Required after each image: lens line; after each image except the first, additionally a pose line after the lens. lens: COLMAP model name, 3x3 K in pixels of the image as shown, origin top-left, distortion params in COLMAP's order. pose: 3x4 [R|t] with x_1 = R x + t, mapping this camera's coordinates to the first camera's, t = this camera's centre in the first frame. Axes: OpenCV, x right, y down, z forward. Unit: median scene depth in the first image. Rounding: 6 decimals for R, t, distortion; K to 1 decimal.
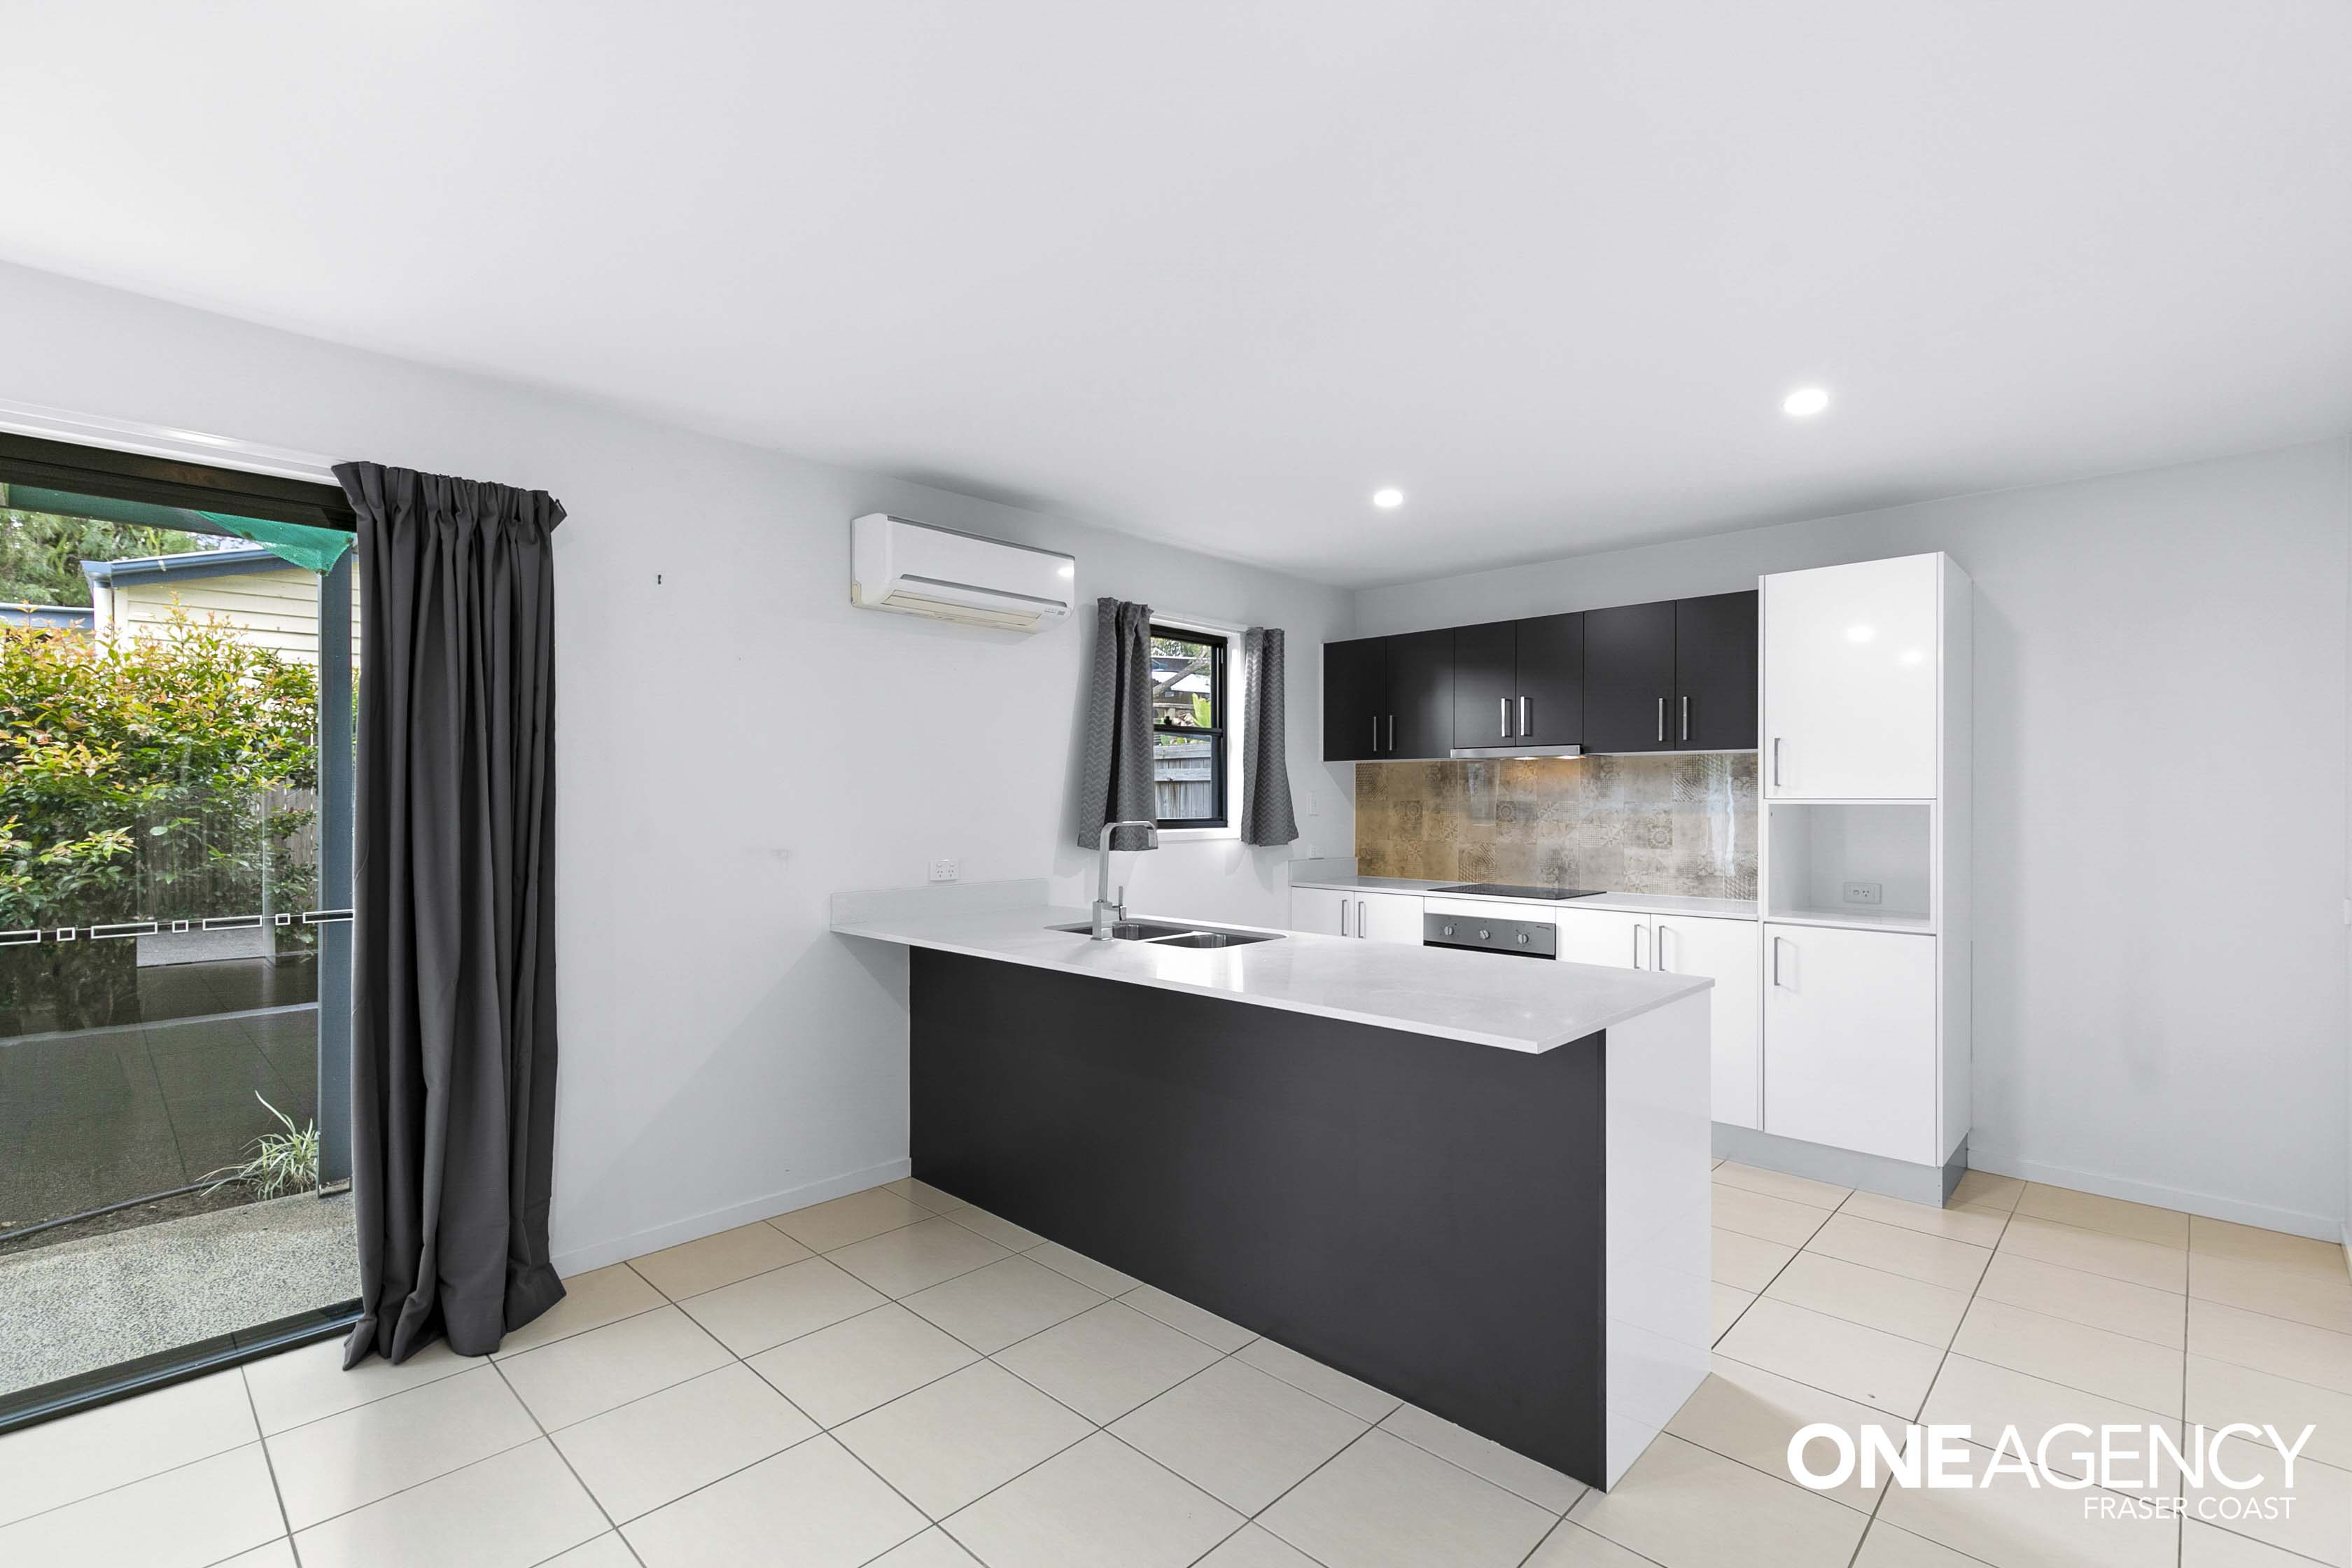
lens RADIAL K [[1060.2, 0, 1176.0], [0, 1060.2, 784.0], [0, 0, 1]] dist [0.003204, -0.000130]
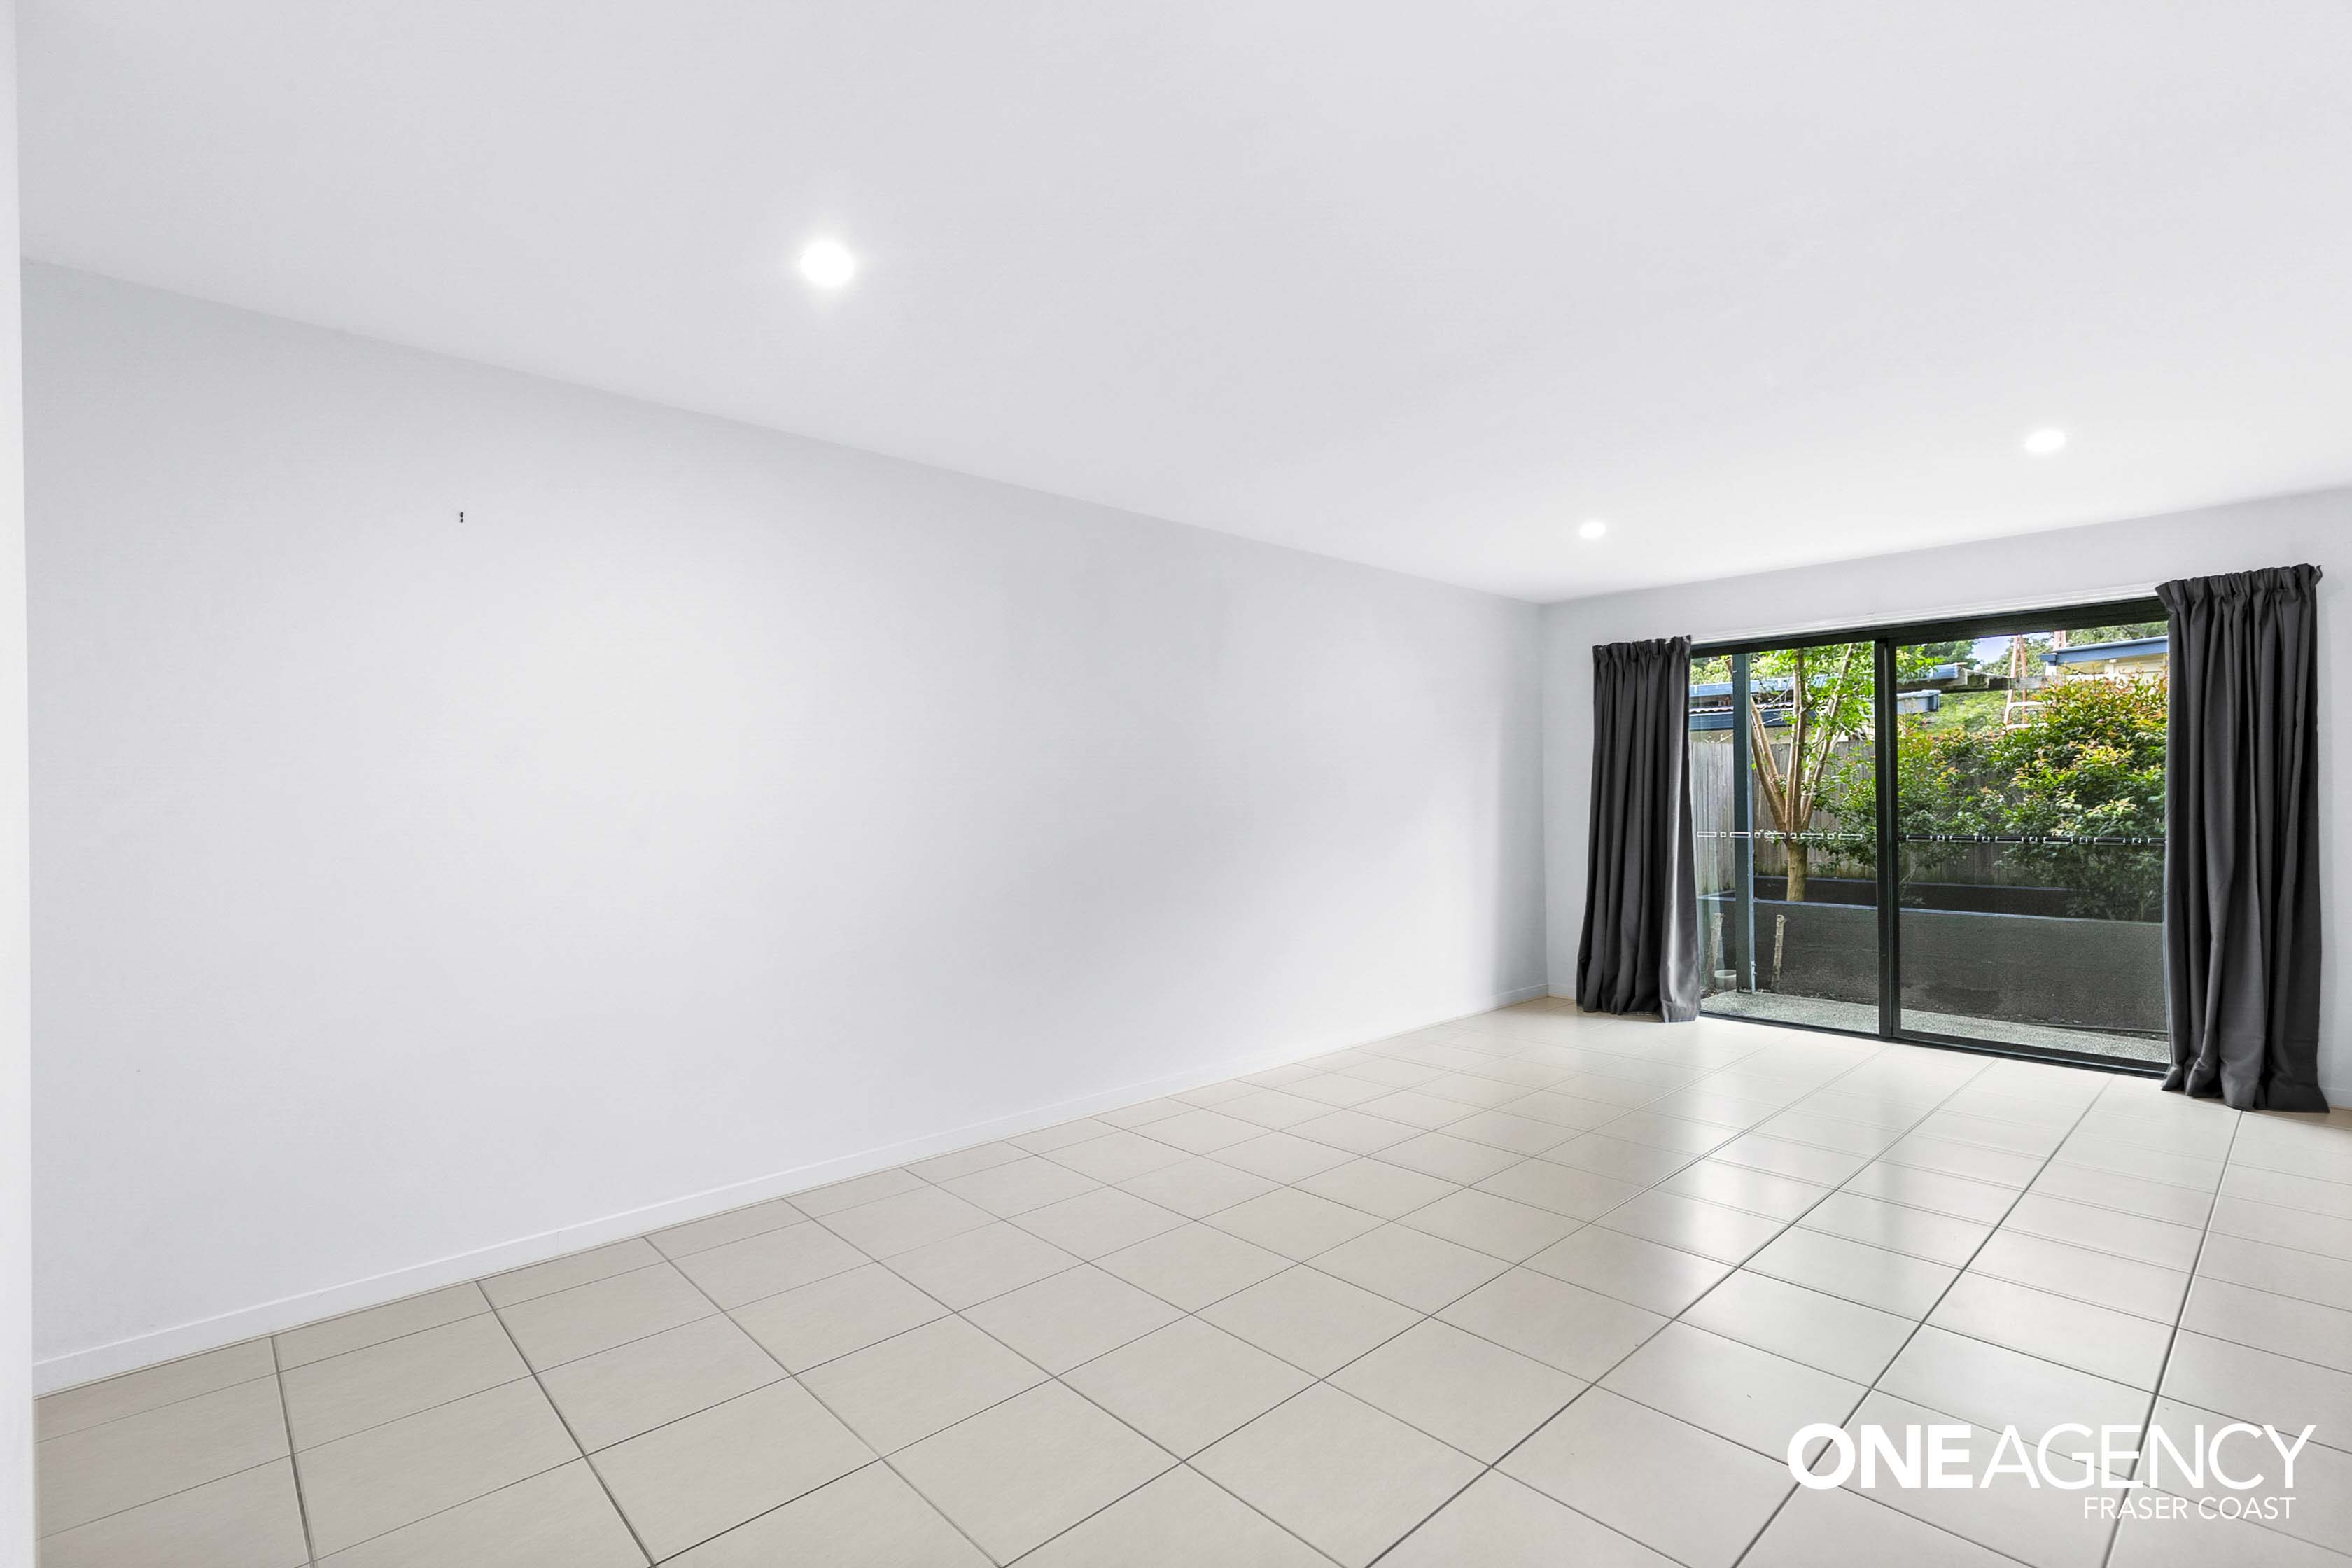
lens RADIAL K [[1060.2, 0, 1176.0], [0, 1060.2, 784.0], [0, 0, 1]] dist [0.003204, -0.000130]
pose [[-0.064873, -0.008281, -0.997859, 0.629132], [0.018535, 0.999783, -0.009502, 0.008496], [0.997721, -0.019111, -0.064705, -0.302340]]
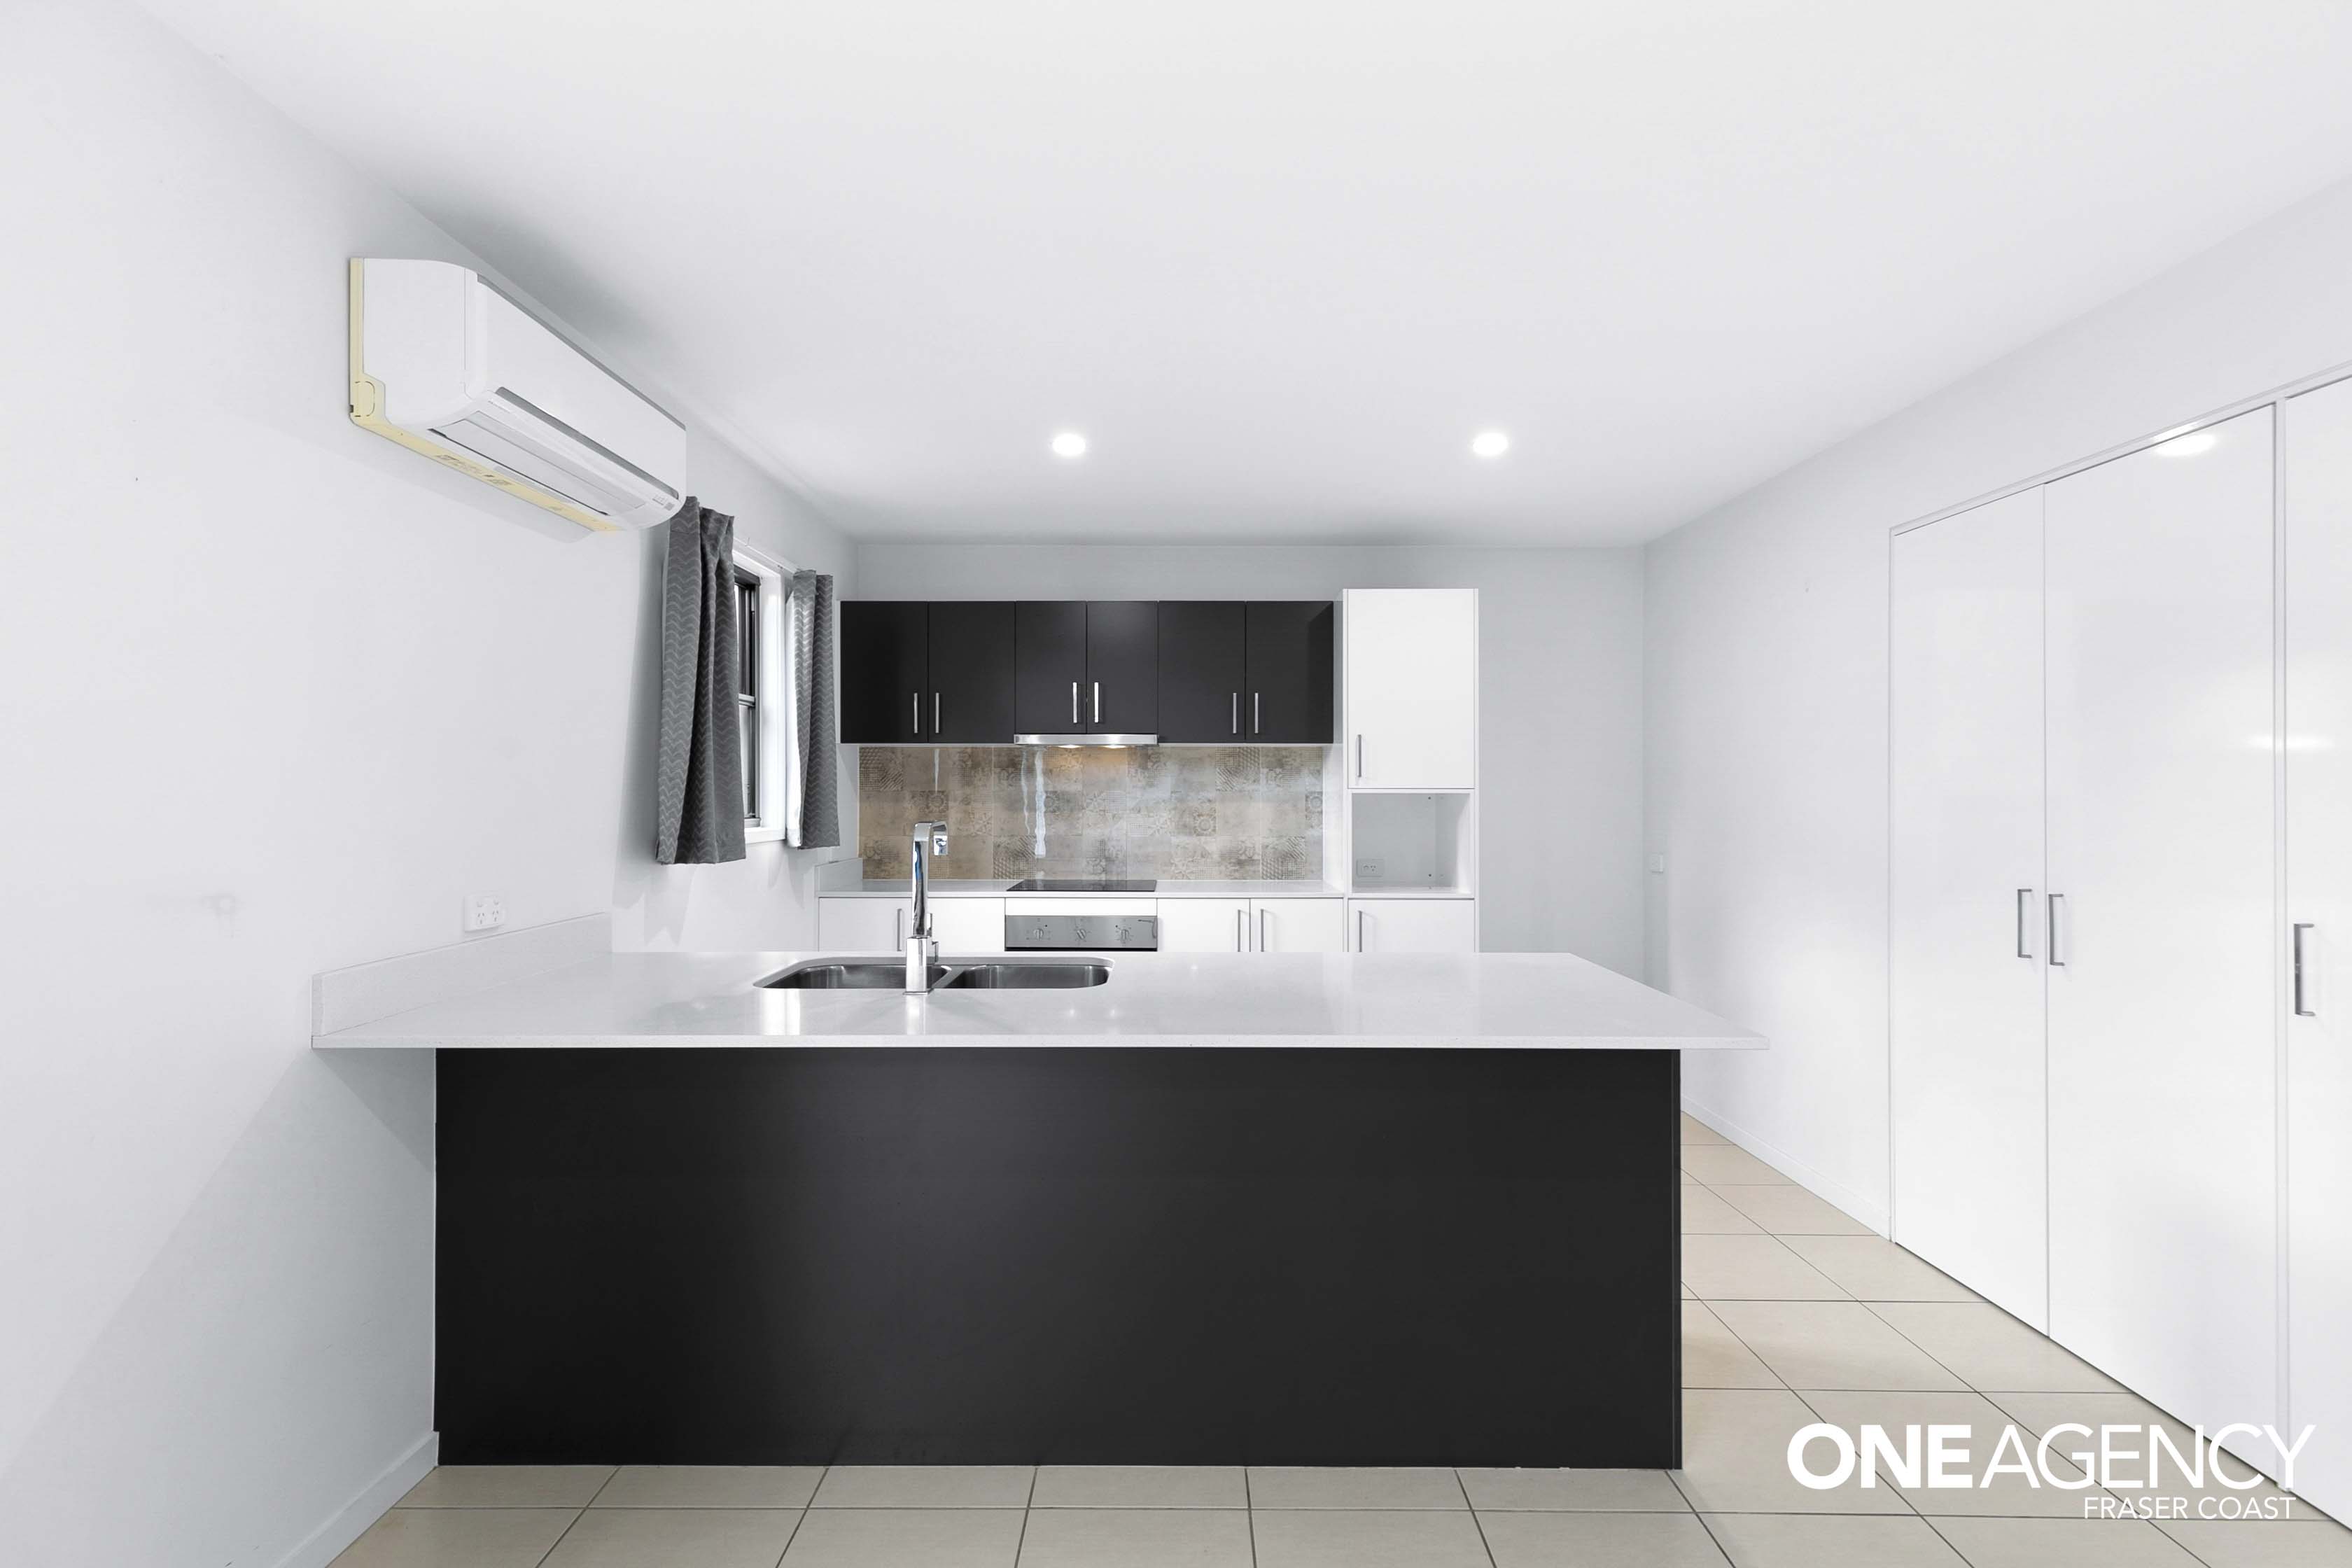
lens RADIAL K [[1060.2, 0, 1176.0], [0, 1060.2, 784.0], [0, 0, 1]] dist [0.003204, -0.000130]
pose [[0.726956, 0.002663, 0.686679, -0.306394], [-0.009203, 0.999940, 0.005865, 0.003813], [-0.686623, -0.010583, 0.726937, 0.278460]]
